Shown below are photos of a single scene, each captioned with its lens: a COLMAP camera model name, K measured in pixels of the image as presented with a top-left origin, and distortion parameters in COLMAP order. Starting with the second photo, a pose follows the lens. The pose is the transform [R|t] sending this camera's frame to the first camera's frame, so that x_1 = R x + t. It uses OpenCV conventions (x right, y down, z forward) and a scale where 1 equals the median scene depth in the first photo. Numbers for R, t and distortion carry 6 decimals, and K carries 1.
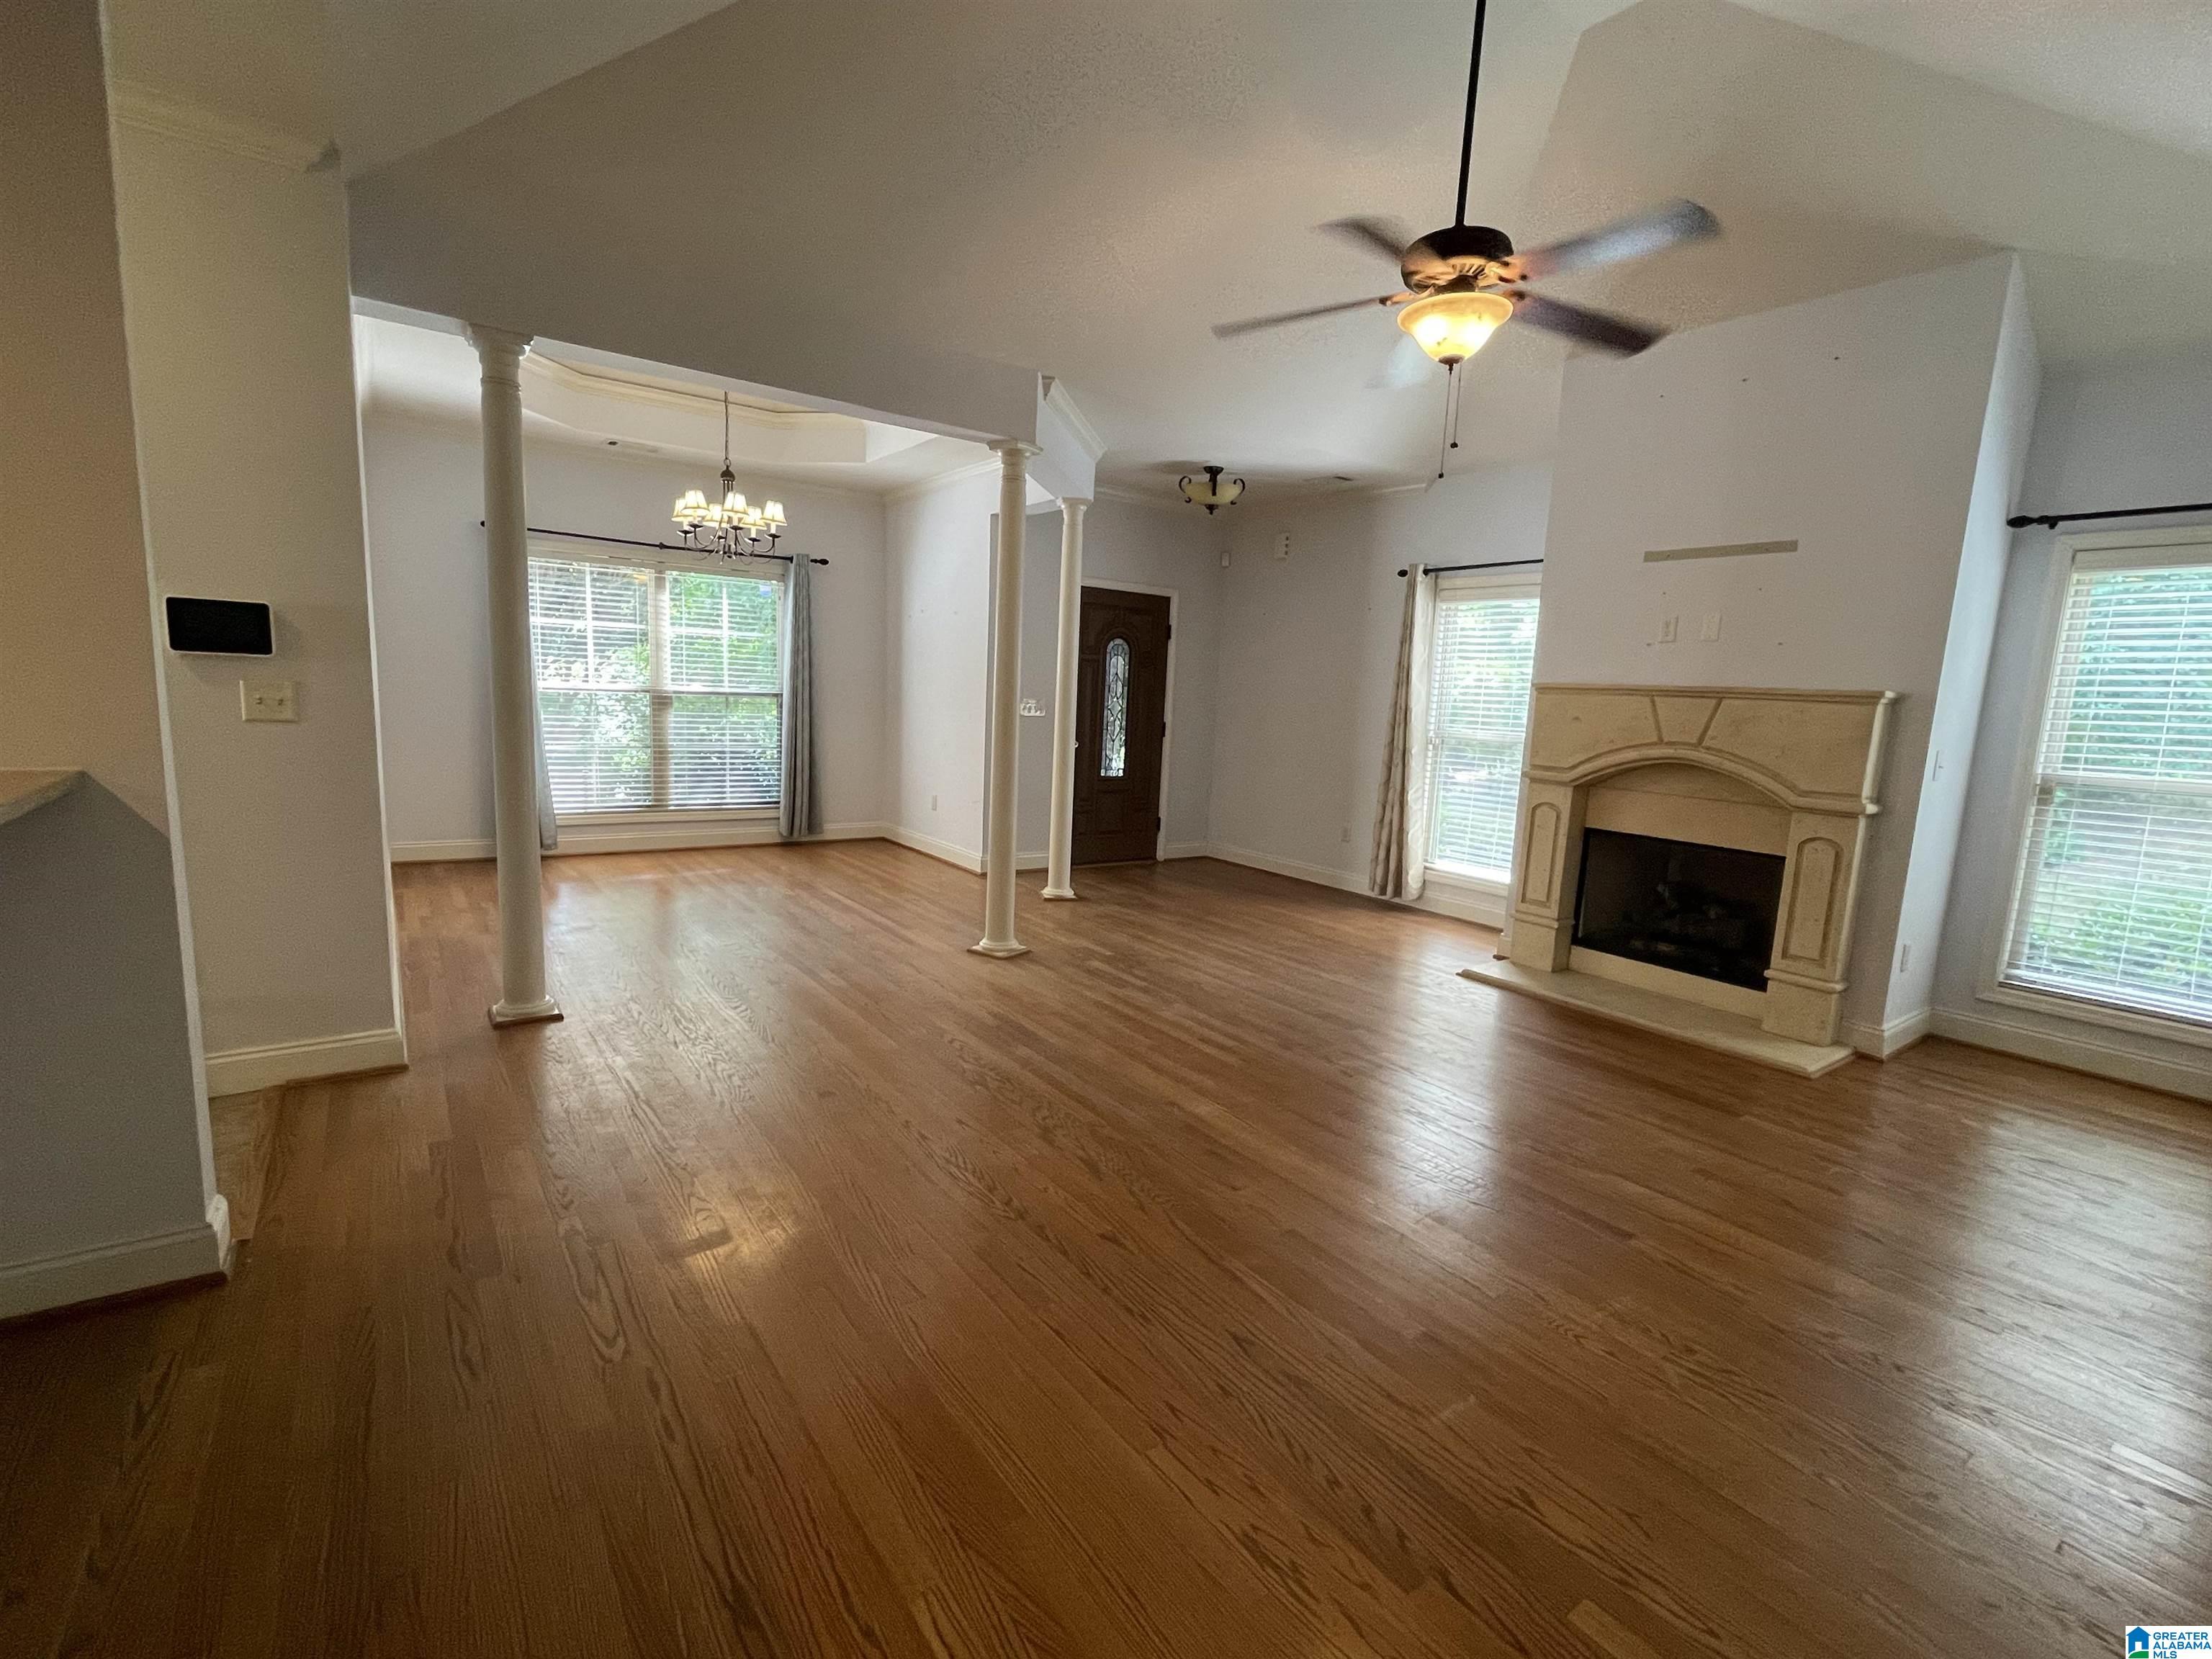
lens RADIAL K [[992.3, 0, 1109.1], [0, 992.3, 837.9], [0, 0, 1]] dist [-0.000066, -0.000297]
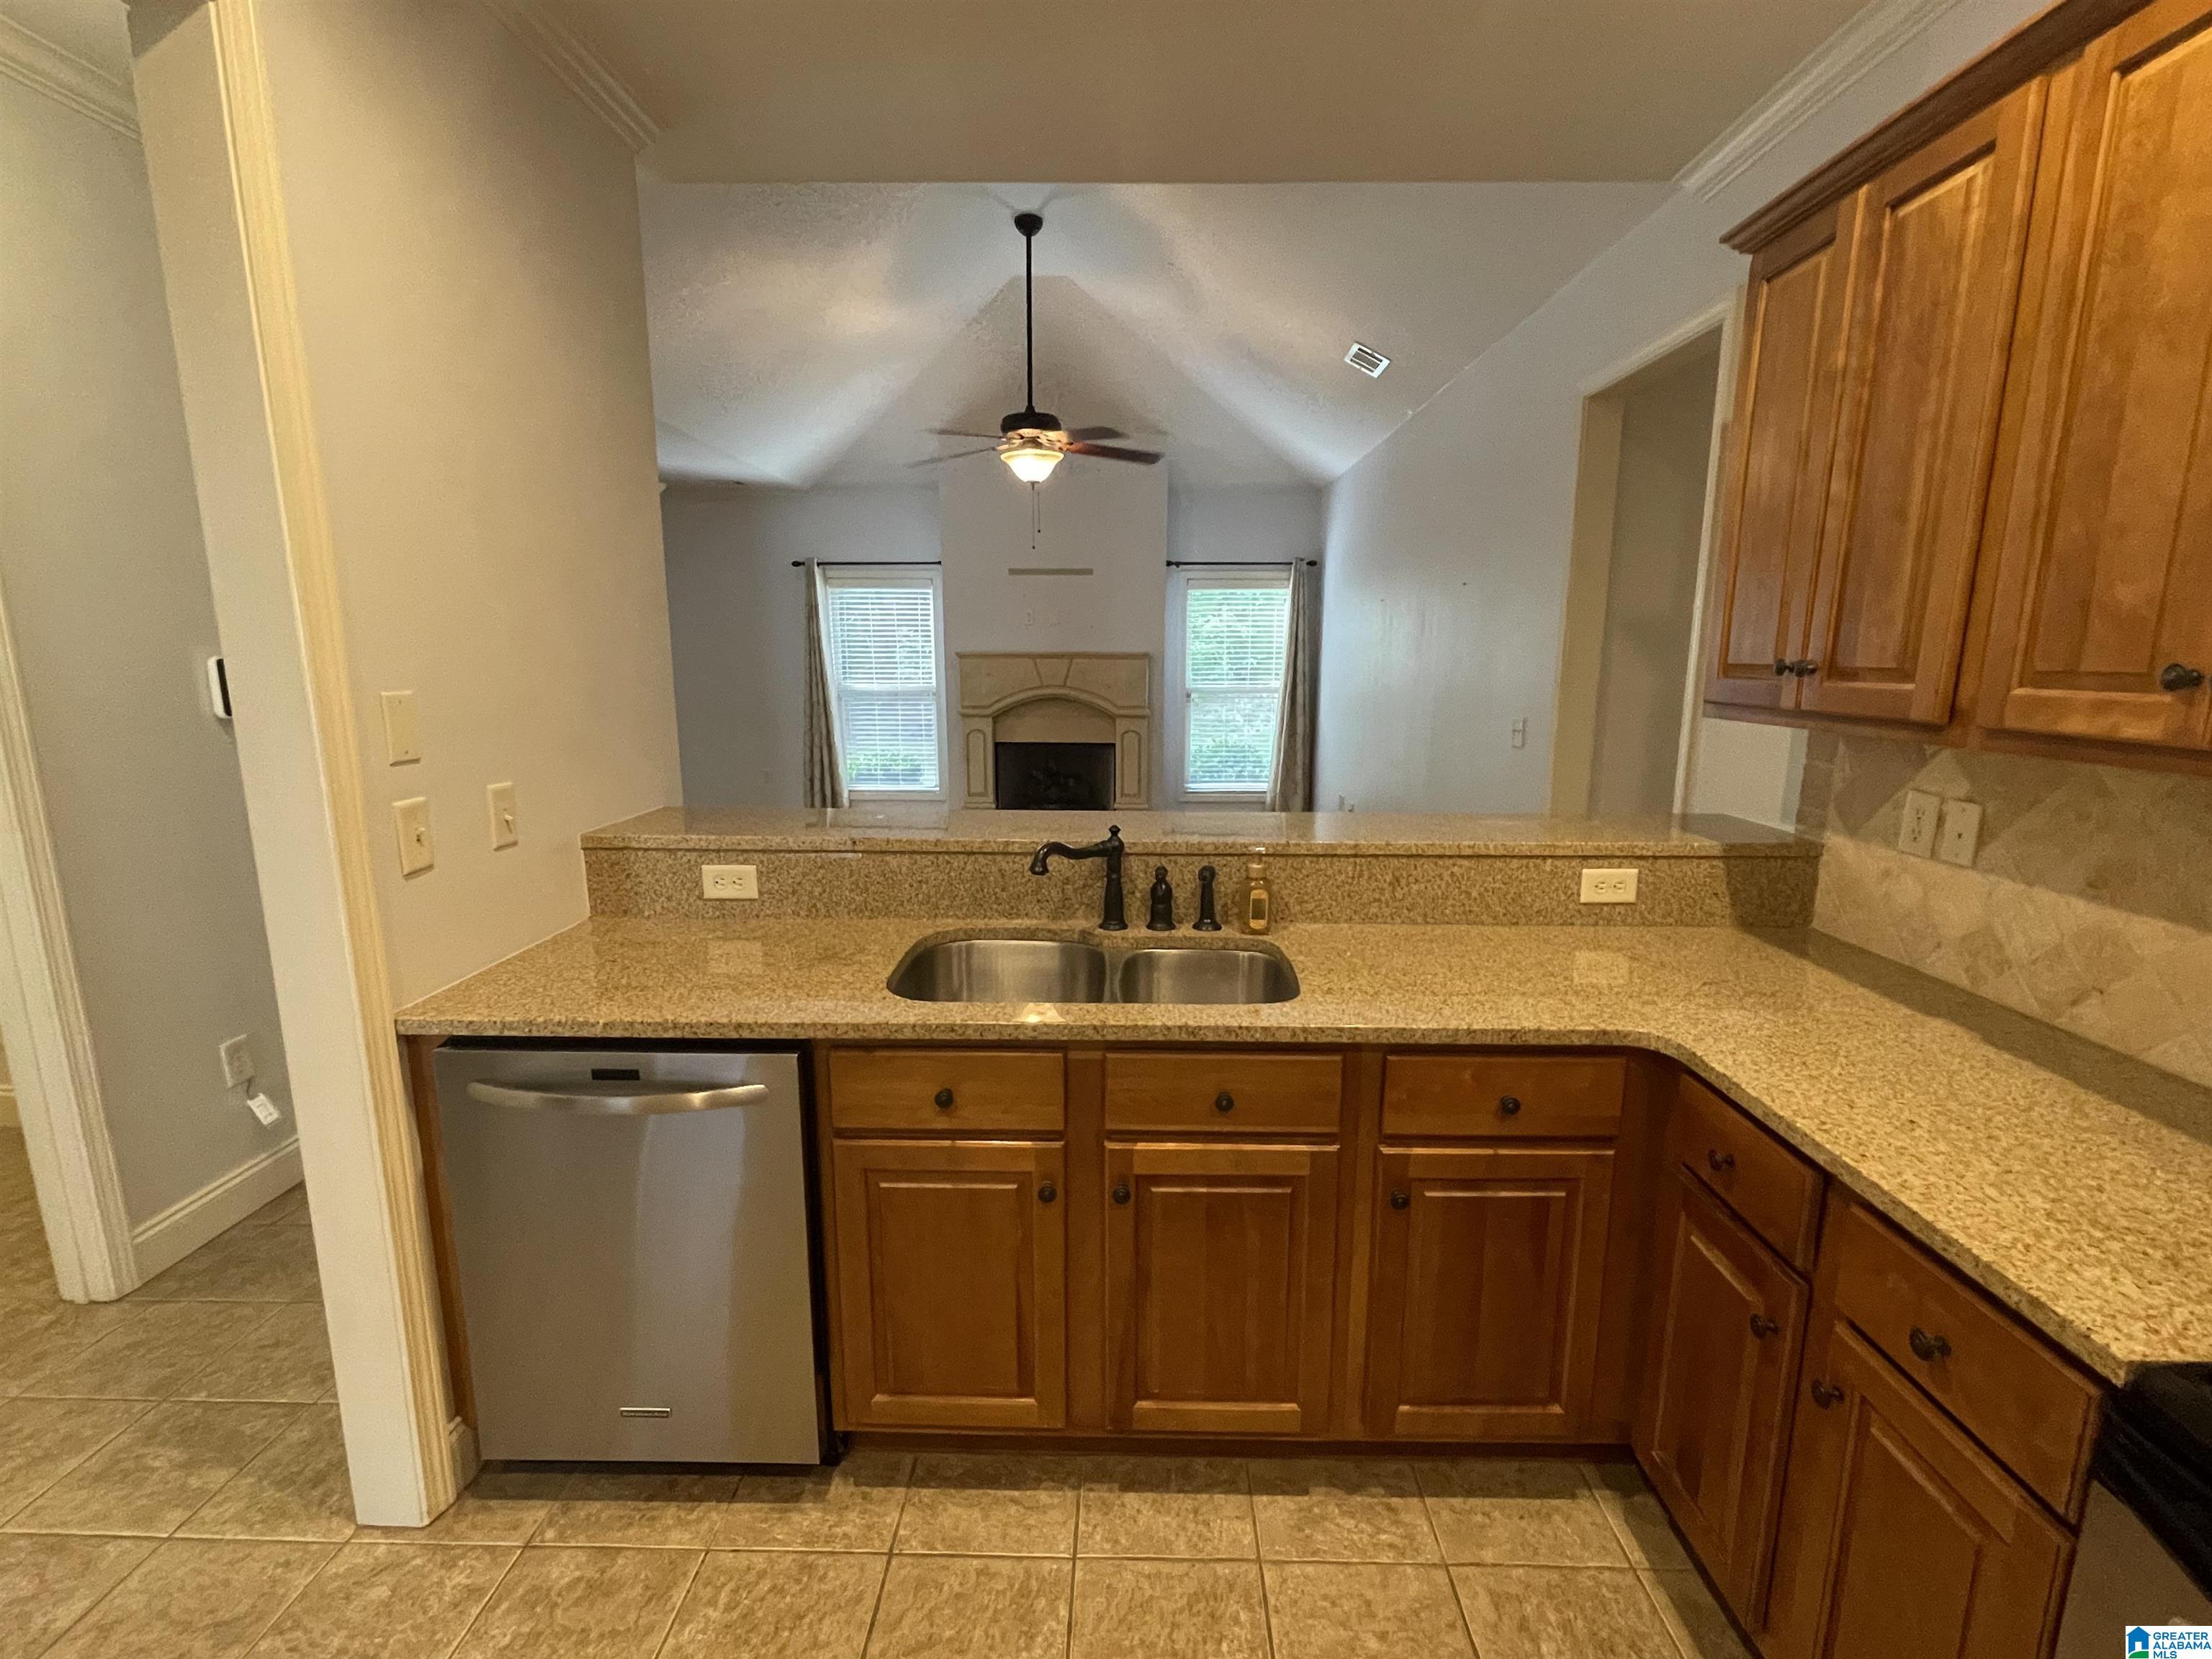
lens RADIAL K [[992.3, 0, 1116.5], [0, 992.3, 835.4], [0, 0, 1]] dist [-0.000066, -0.000297]
pose [[0.603143, -0.196586, 0.773028, -0.676942], [0.143371, 0.980088, 0.137379, -0.056590], [-0.784642, 0.027971, 0.619317, -0.127336]]
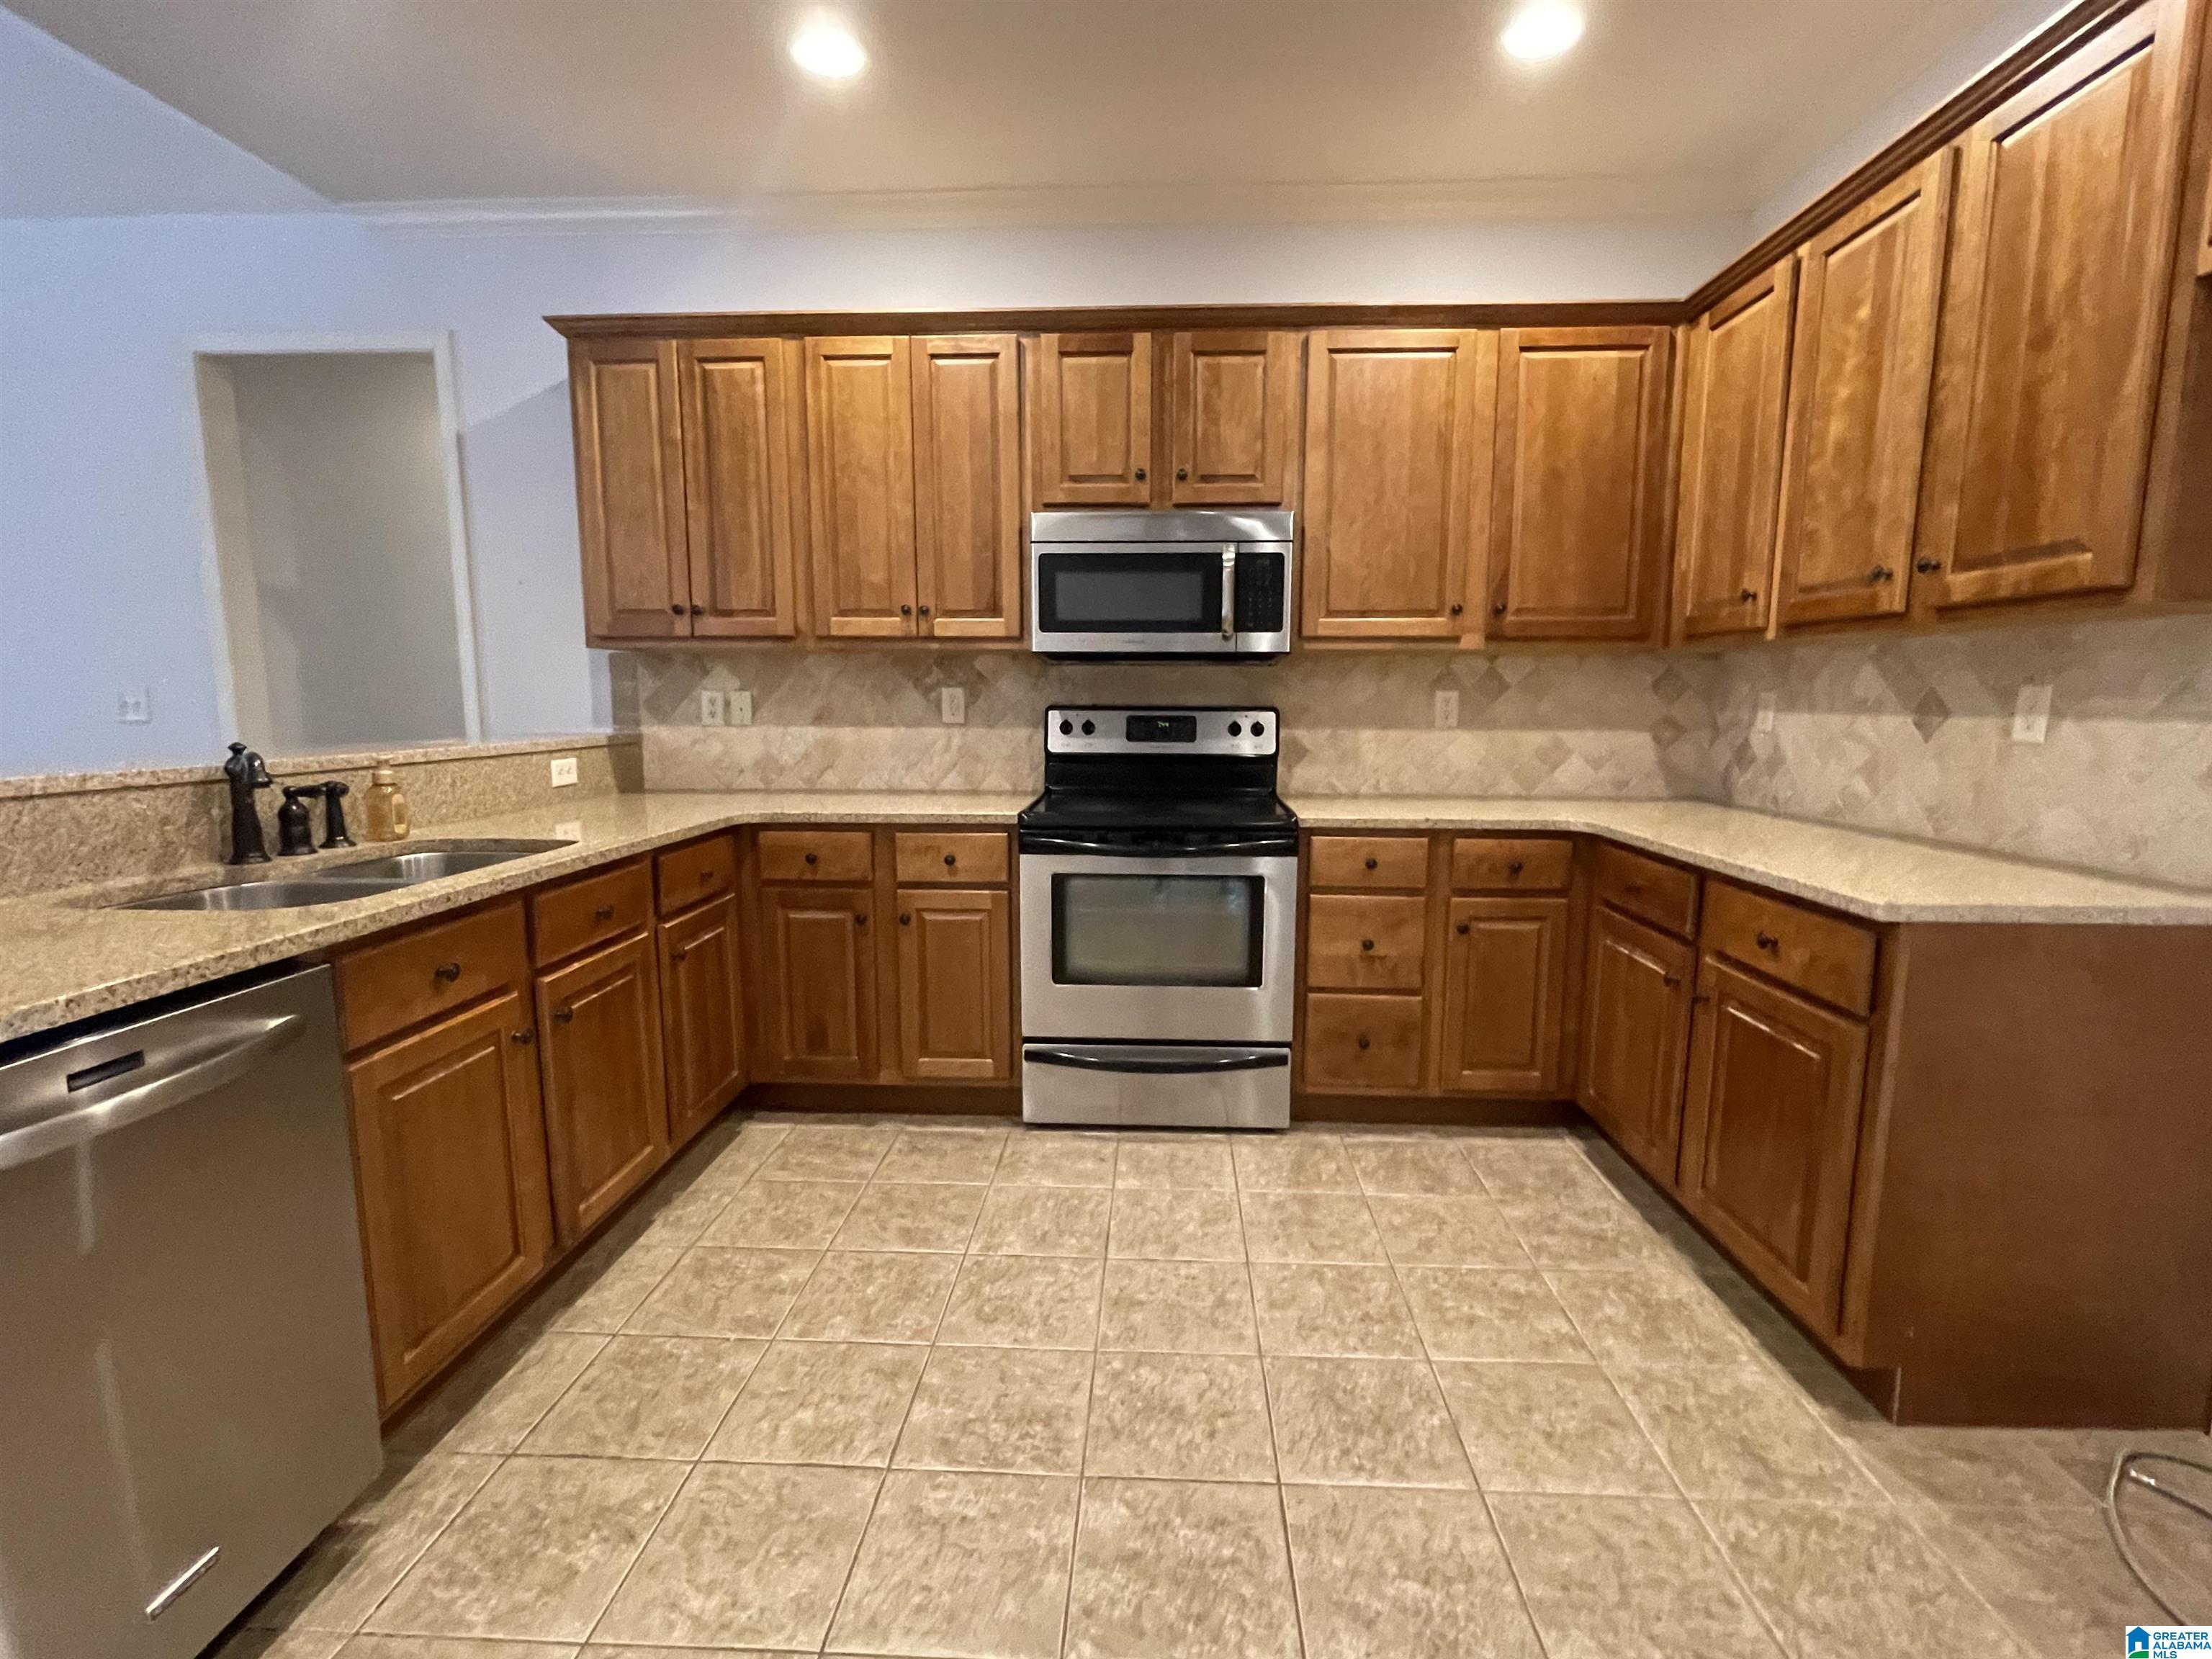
lens RADIAL K [[992.3, 0, 1112.8], [0, 992.3, 825.4], [0, 0, 1]] dist [-0.000066, -0.000297]
pose [[-0.772732, -0.137070, 0.619755, -1.279436], [0.047279, 0.961262, 0.271550, -0.060808], [-0.632969, 0.239137, -0.736318, 1.173875]]
